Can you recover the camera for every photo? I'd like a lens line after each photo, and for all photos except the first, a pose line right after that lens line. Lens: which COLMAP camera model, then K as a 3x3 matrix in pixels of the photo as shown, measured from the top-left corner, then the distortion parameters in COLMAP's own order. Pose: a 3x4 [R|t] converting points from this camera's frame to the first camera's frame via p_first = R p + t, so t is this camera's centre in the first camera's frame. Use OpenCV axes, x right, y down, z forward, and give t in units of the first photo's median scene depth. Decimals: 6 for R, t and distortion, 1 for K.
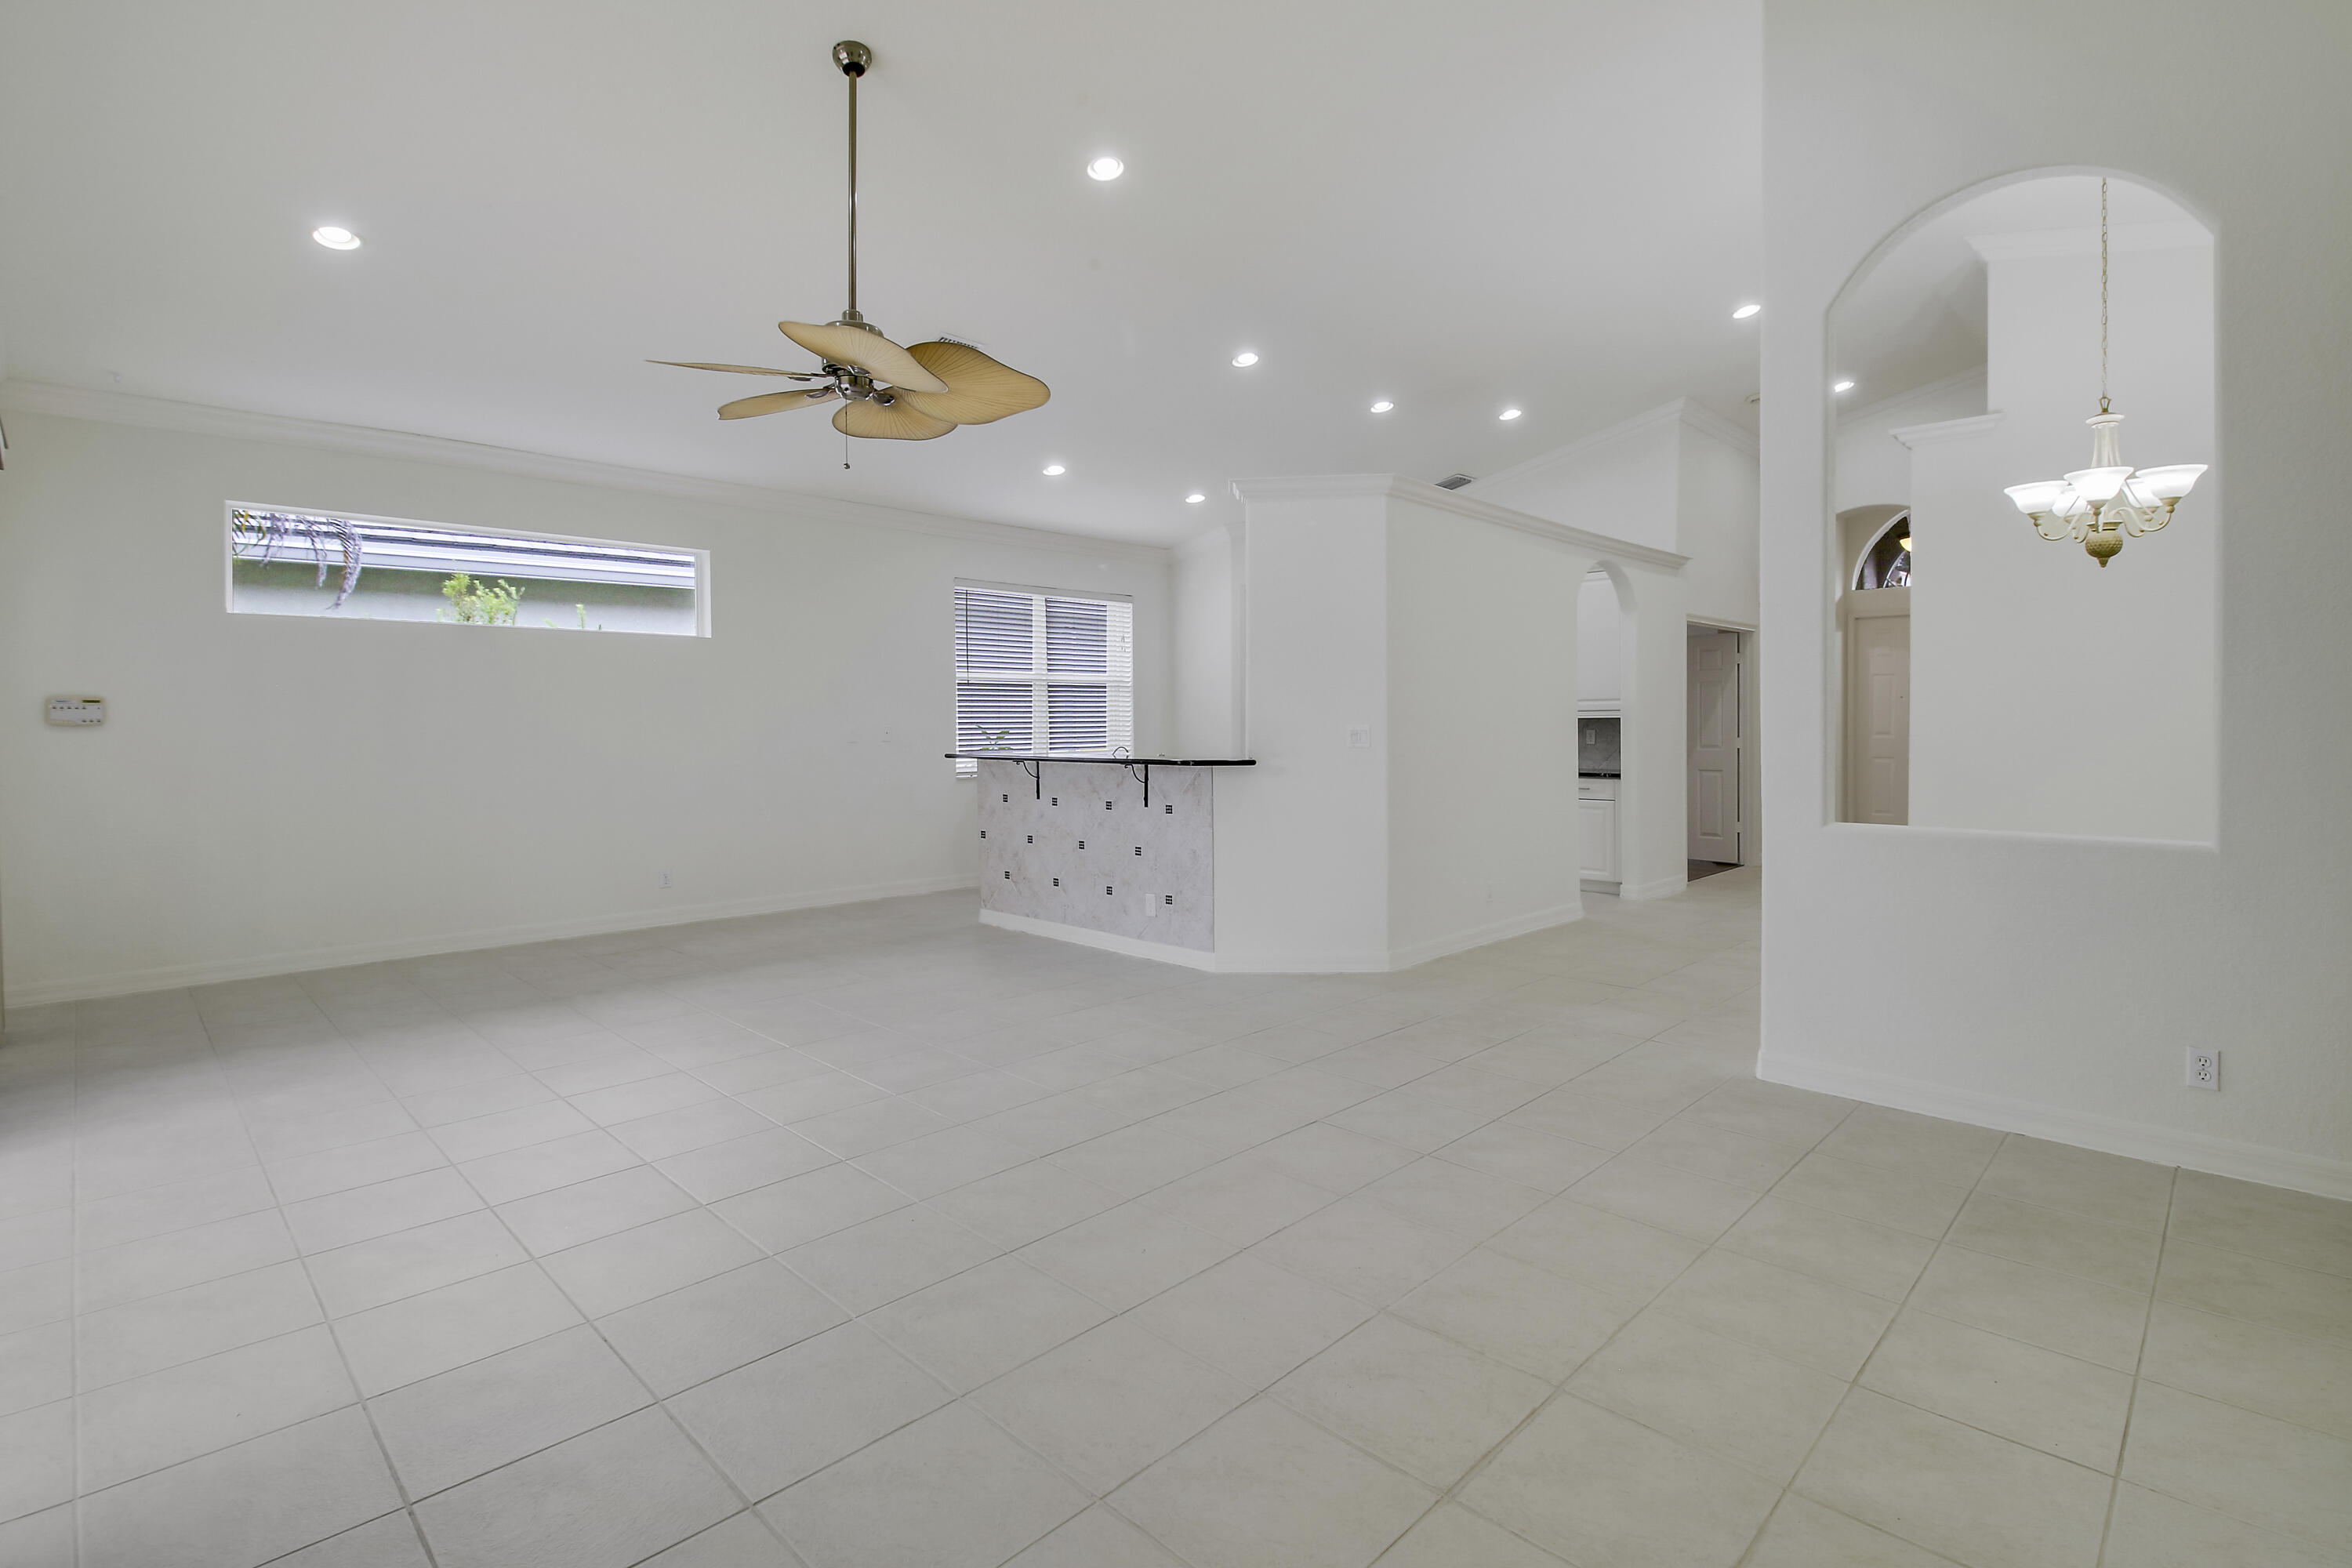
lens RADIAL K [[1109.9, 0, 1176.5], [0, 1109.9, 715.5], [0, 0, 1]] dist [-0.000074, 0.000102]
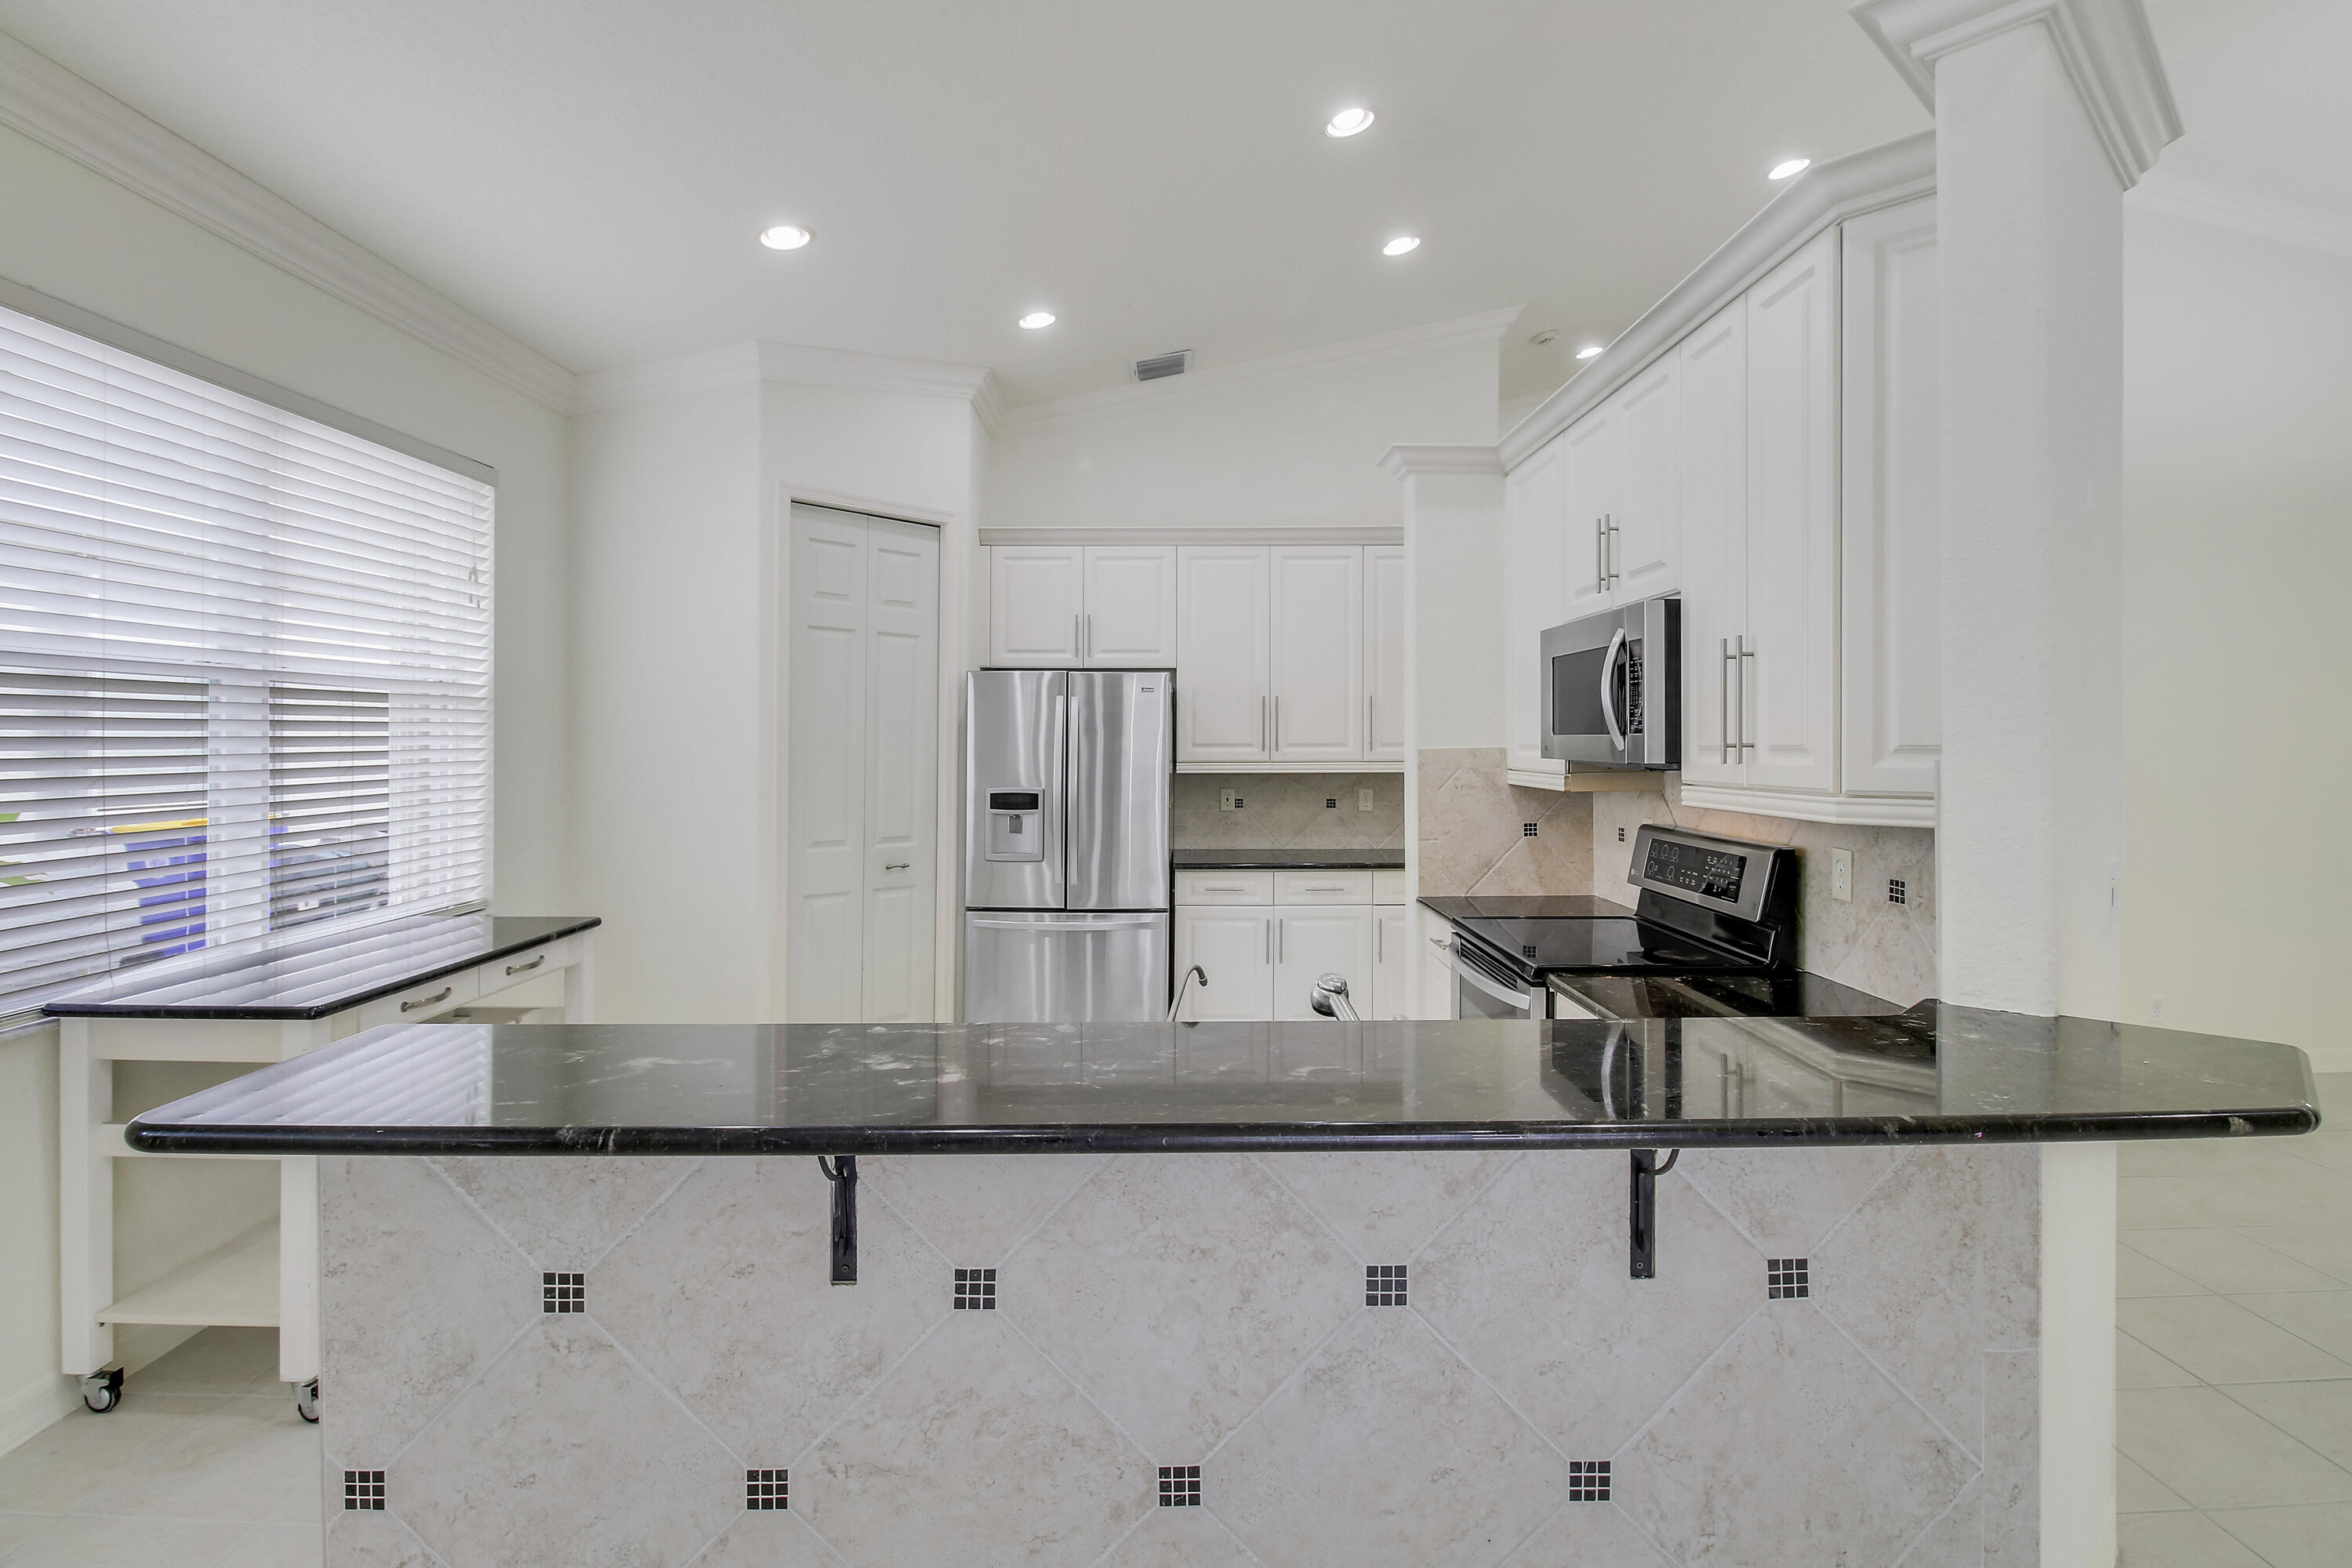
lens RADIAL K [[1099.3, 0, 1204.7], [0, 1099.3, 757.3], [0, 0, 1]] dist [0.004062, -0.012695]
pose [[0.681035, -0.006255, 0.732224, -0.241574], [-0.008044, 0.999839, 0.016022, -0.022397], [-0.732207, -0.016802, 0.680875, 0.907547]]
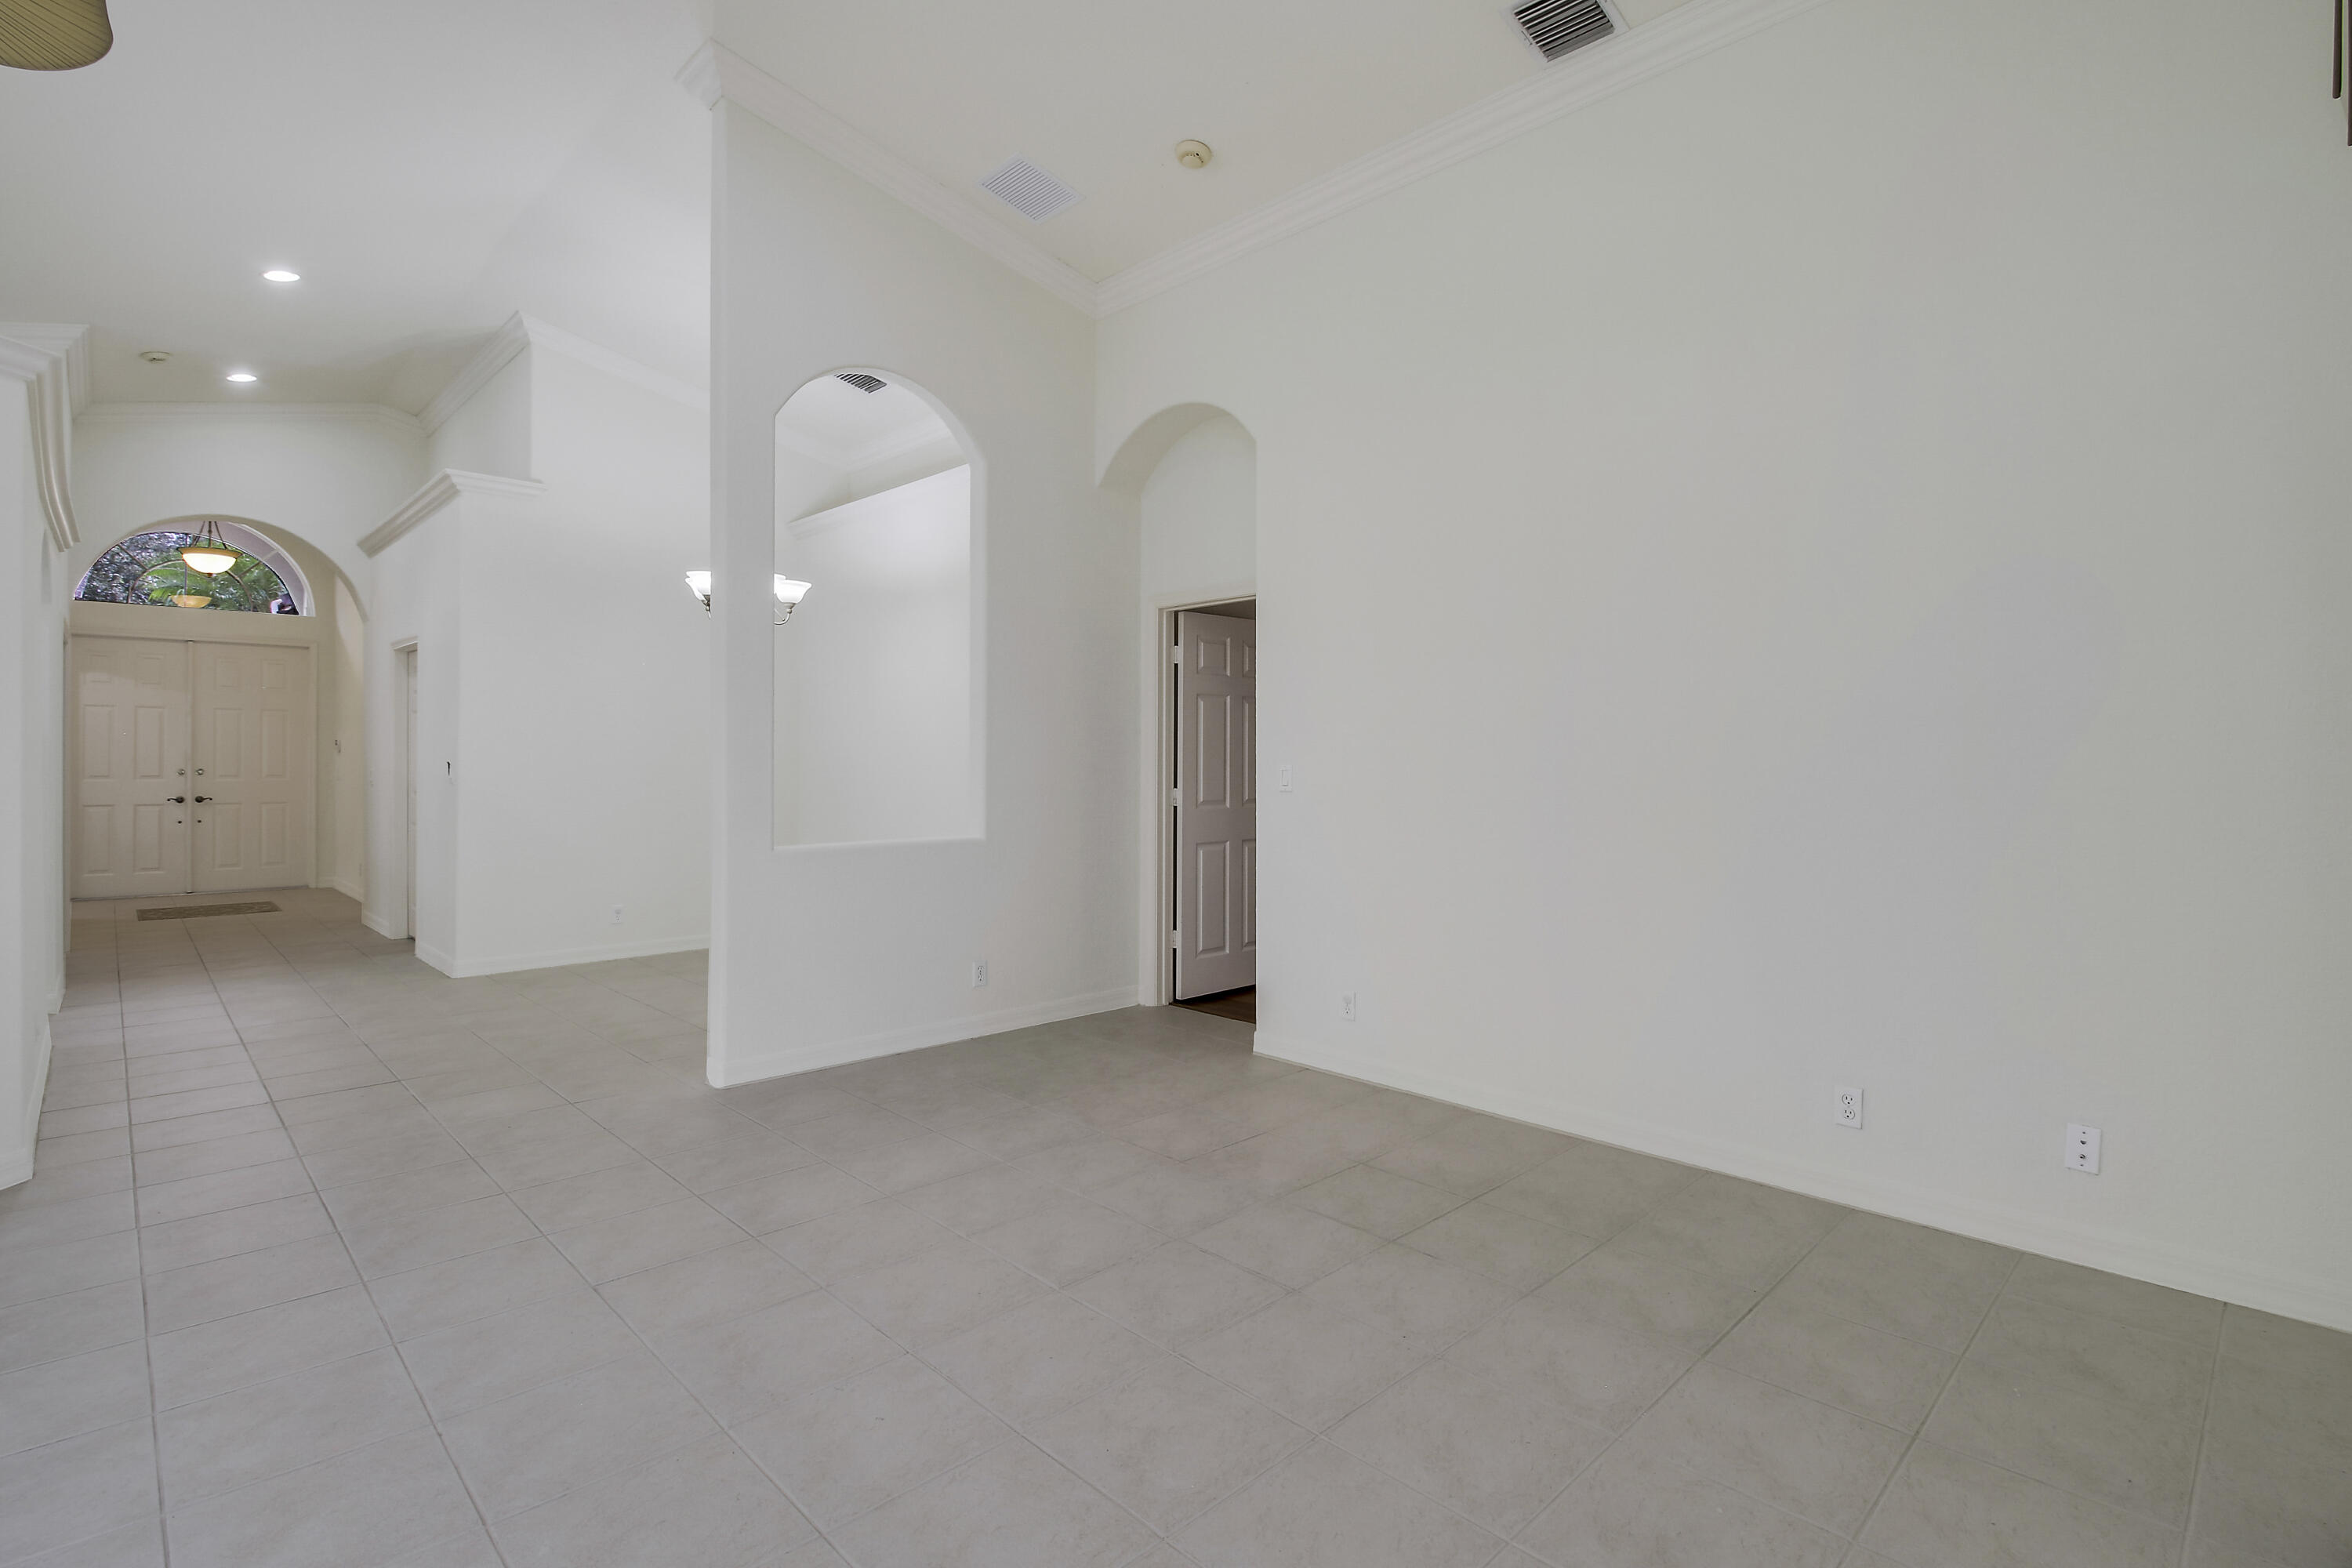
lens RADIAL K [[1133.9, 0, 1173.2], [0, 1133.9, 754.9], [0, 0, 1]] dist [0.001578, -0.011162]
pose [[0.013640, 0.005198, 0.999893, -0.382529], [-0.006024, 0.999969, -0.005116, 0.000378], [-0.999889, -0.005954, 0.013670, 0.346879]]
